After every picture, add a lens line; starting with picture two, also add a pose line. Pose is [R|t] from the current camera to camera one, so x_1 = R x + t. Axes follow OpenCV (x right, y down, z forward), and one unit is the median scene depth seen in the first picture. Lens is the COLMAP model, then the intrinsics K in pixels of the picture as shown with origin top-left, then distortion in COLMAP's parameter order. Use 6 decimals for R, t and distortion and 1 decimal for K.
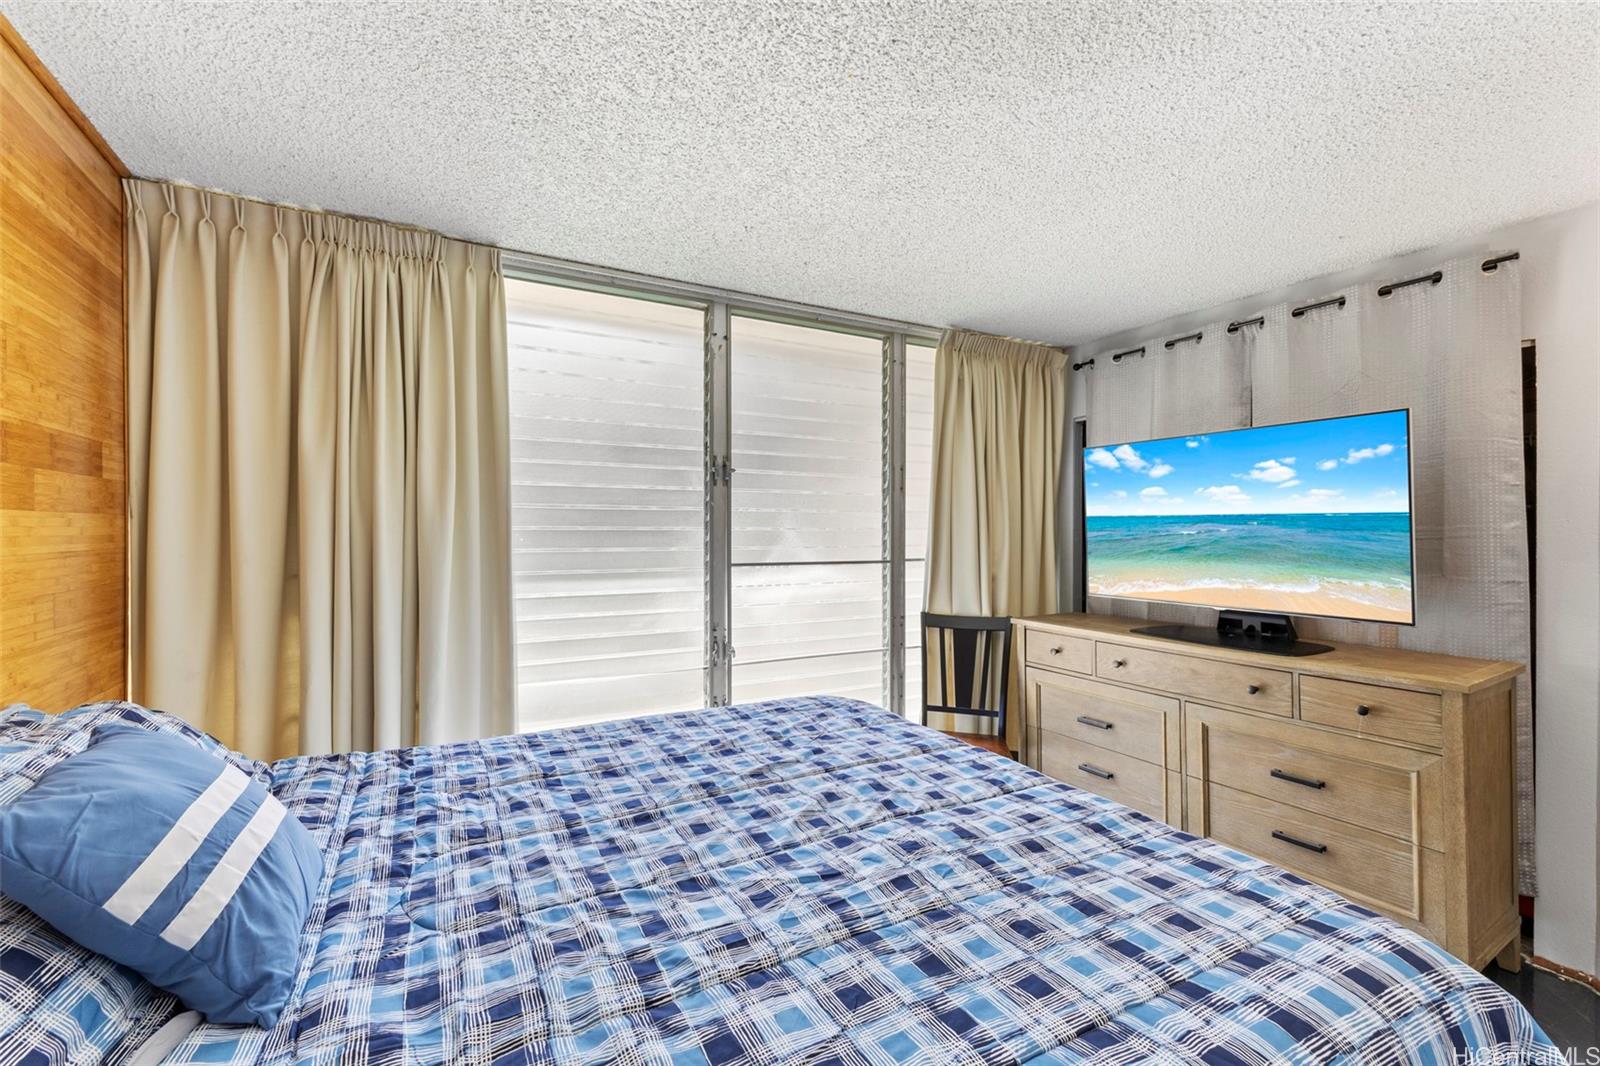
lens RADIAL K [[686.6, 0, 796.0], [0, 686.6, 532.8], [0, 0, 1]] dist [0.001974, -0.000024]
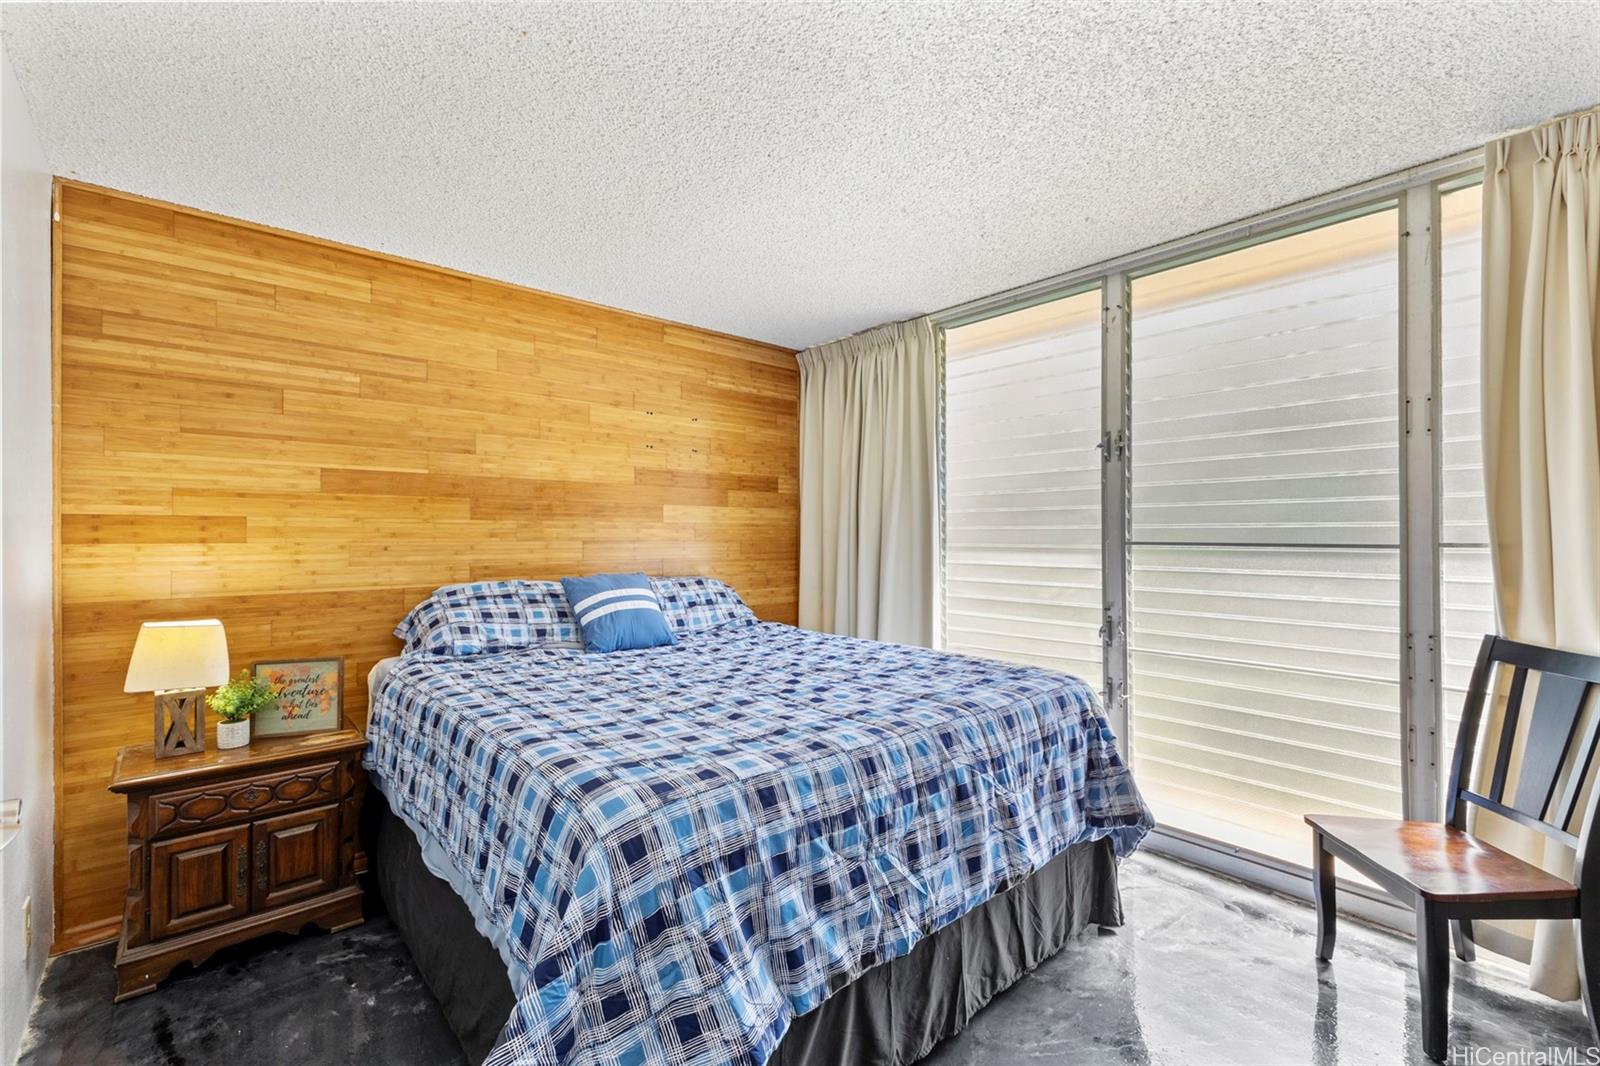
lens RADIAL K [[686.6, 0, 796.0], [0, 686.6, 532.8], [0, 0, 1]] dist [0.001974, -0.000024]
pose [[0.214737, -0.006473, -0.976650, 0.822681], [-0.004981, 0.999958, -0.007722, 0.047074], [0.976659, 0.006523, 0.214696, 0.392232]]
